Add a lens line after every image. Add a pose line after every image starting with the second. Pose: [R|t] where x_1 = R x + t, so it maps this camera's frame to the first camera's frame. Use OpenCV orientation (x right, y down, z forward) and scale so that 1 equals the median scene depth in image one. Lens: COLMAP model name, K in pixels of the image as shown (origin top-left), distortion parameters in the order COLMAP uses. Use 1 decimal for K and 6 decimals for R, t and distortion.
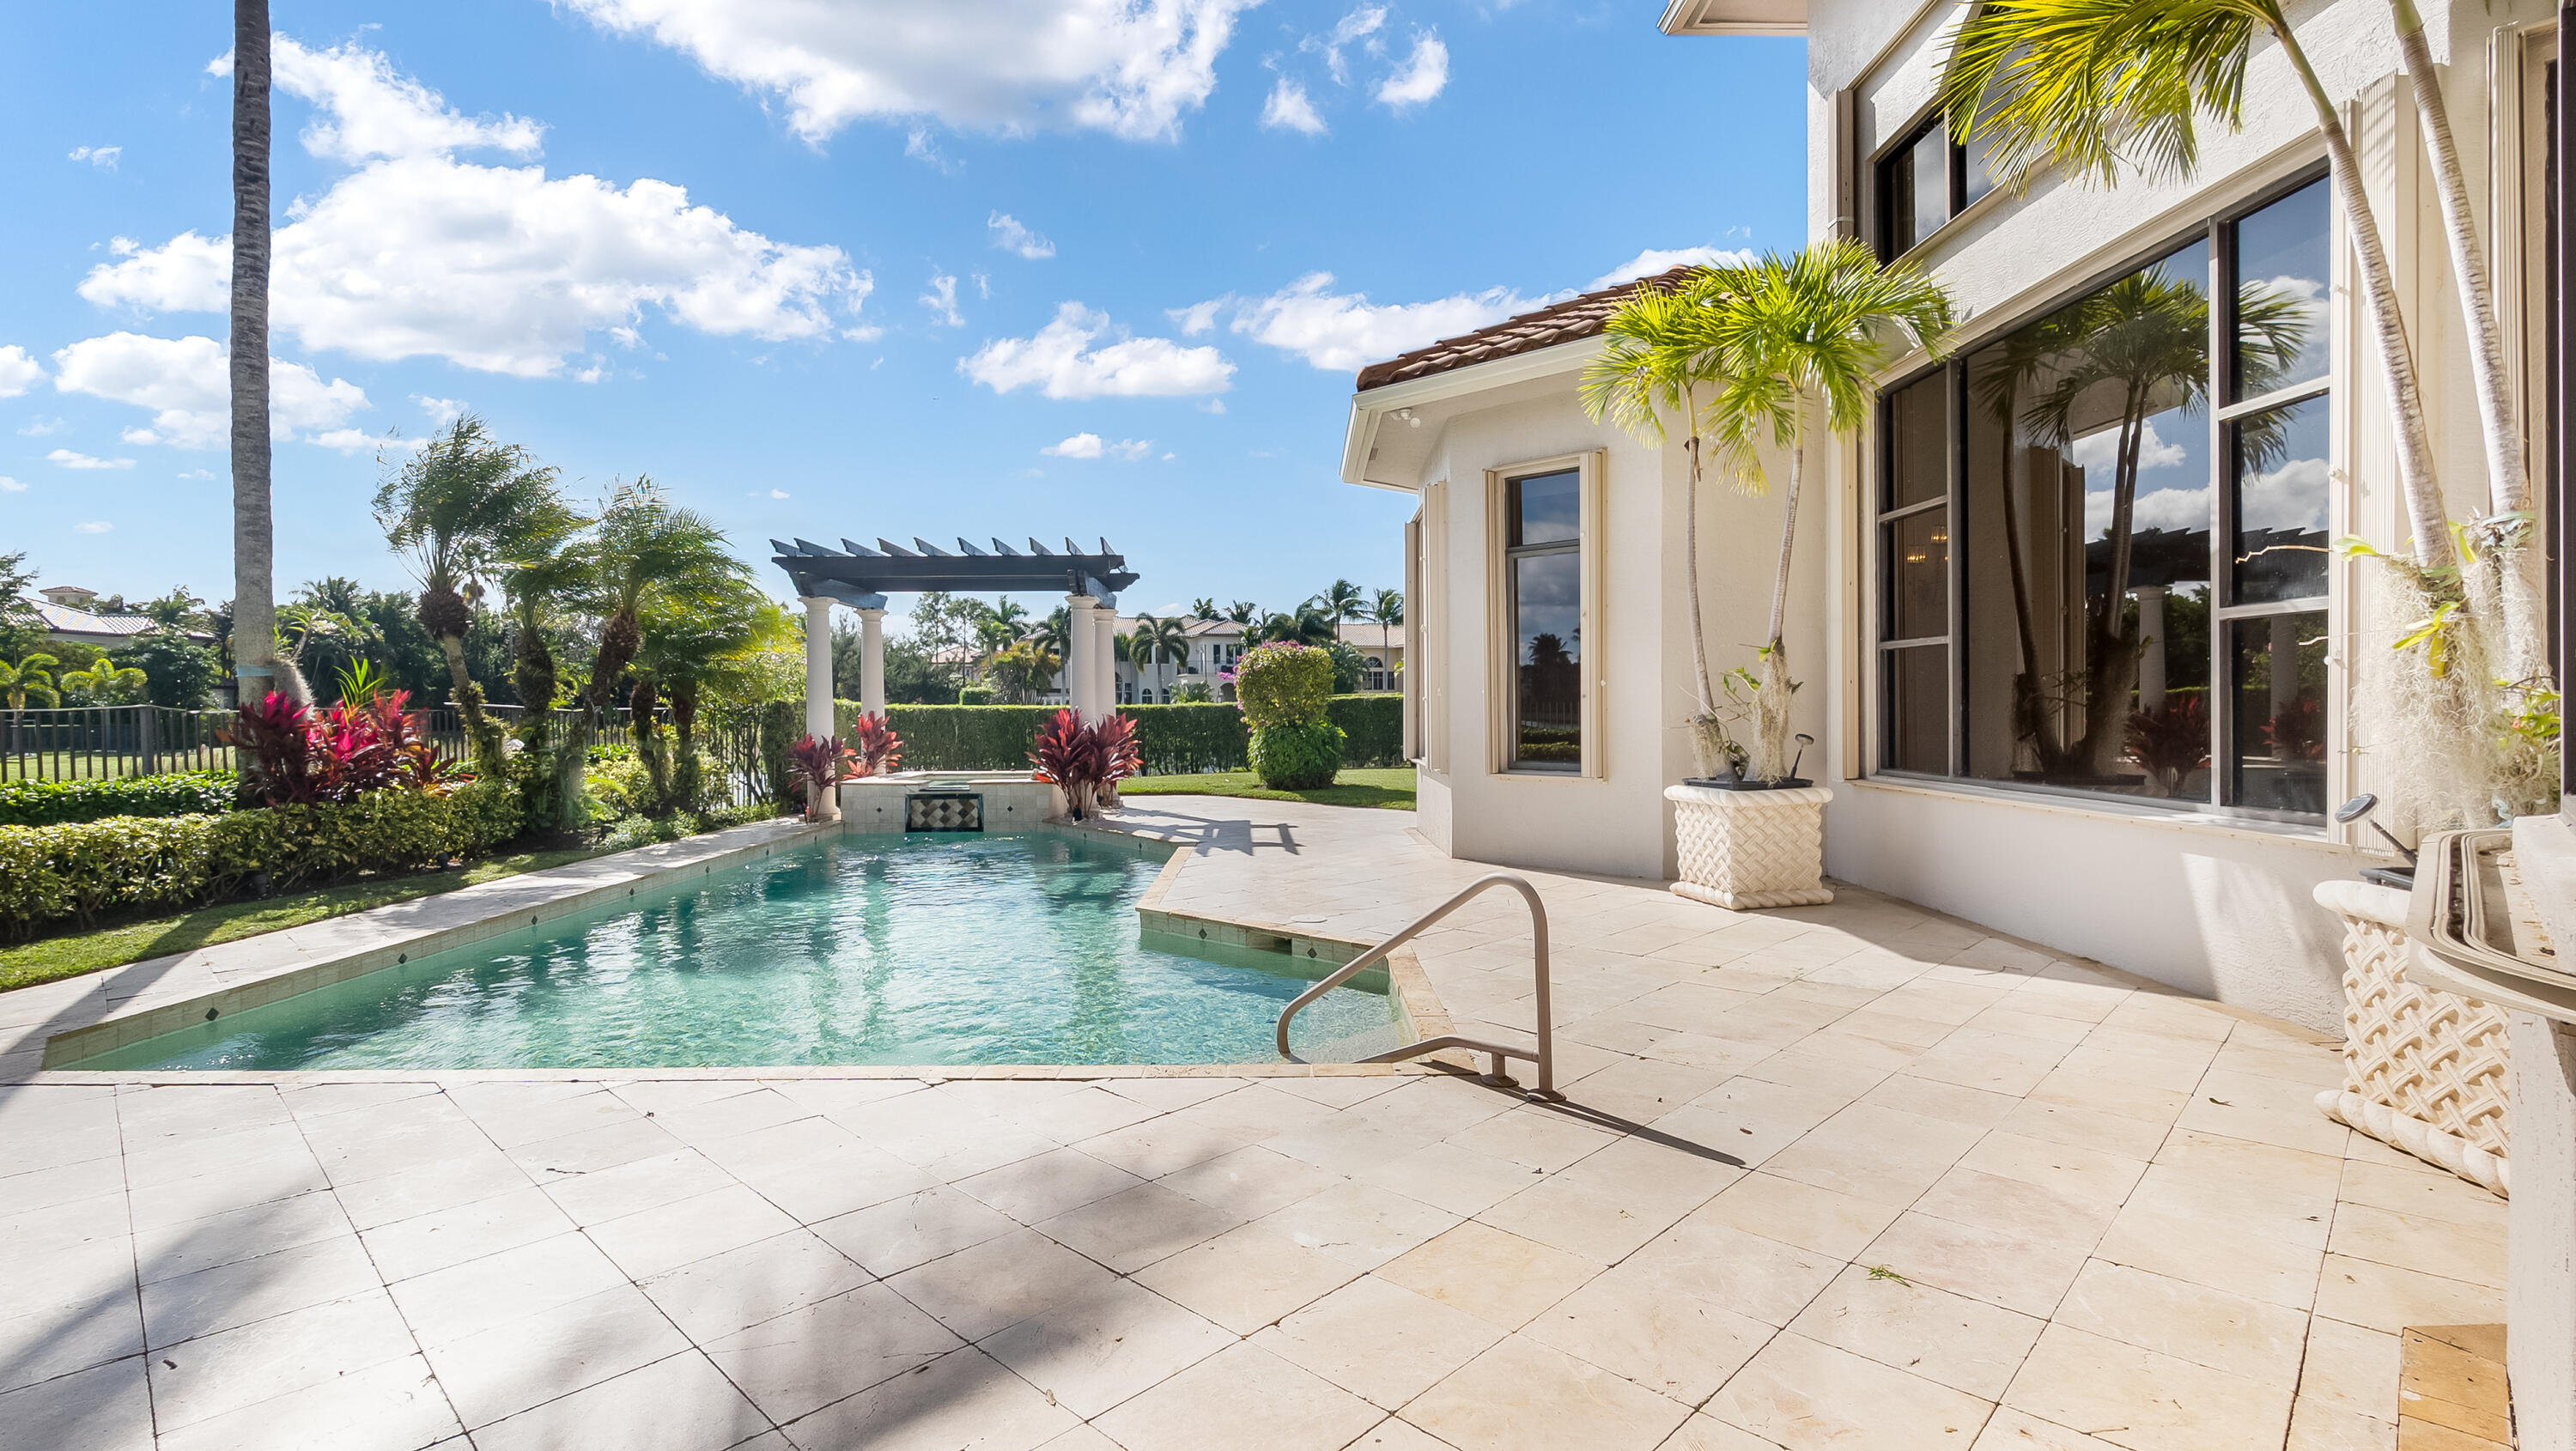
lens RADIAL K [[1200.5, 0, 1286.4], [0, 1200.5, 715.7], [0, 0, 1]] dist [-0.006087, 0.000298]
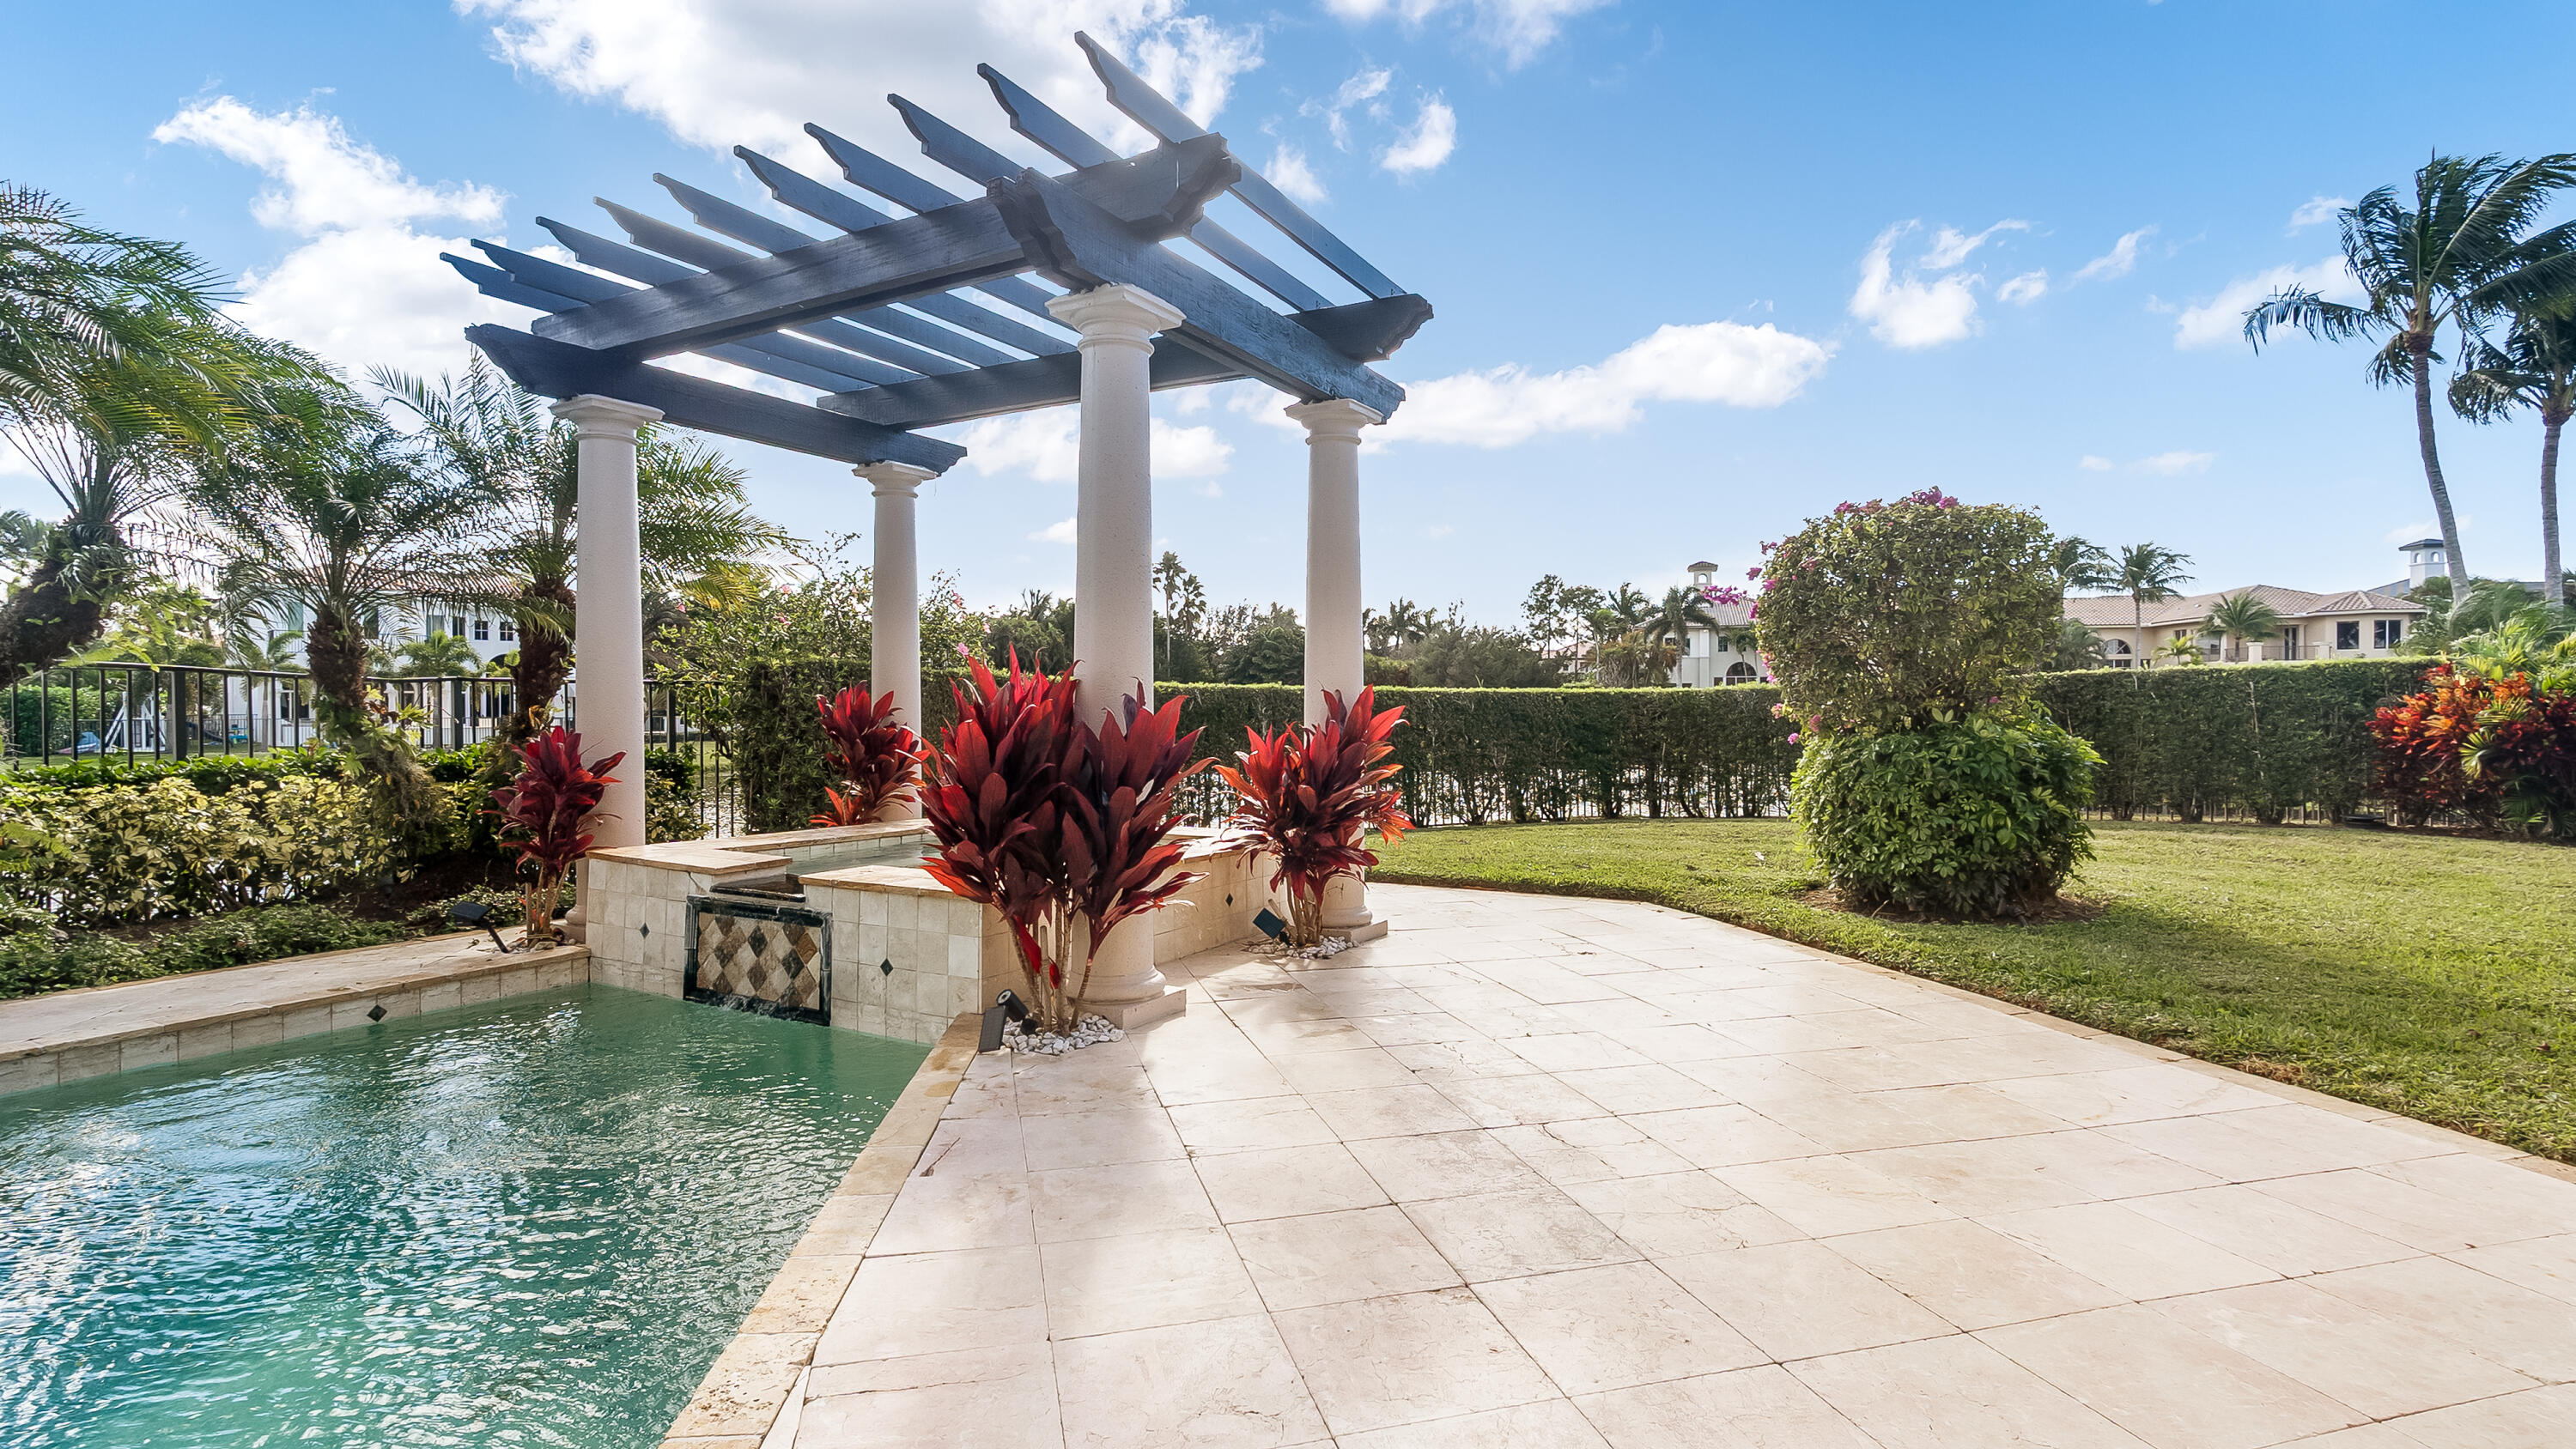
lens RADIAL K [[1200.4, 0, 1279.8], [0, 1200.4, 716.3], [0, 0, 1]] dist [-0.006087, 0.000298]
pose [[0.861096, 0.009497, -0.508353, 0.021232], [-0.009330, 0.999952, 0.002878, 0.005597], [0.508357, 0.002264, 0.861144, 0.595131]]
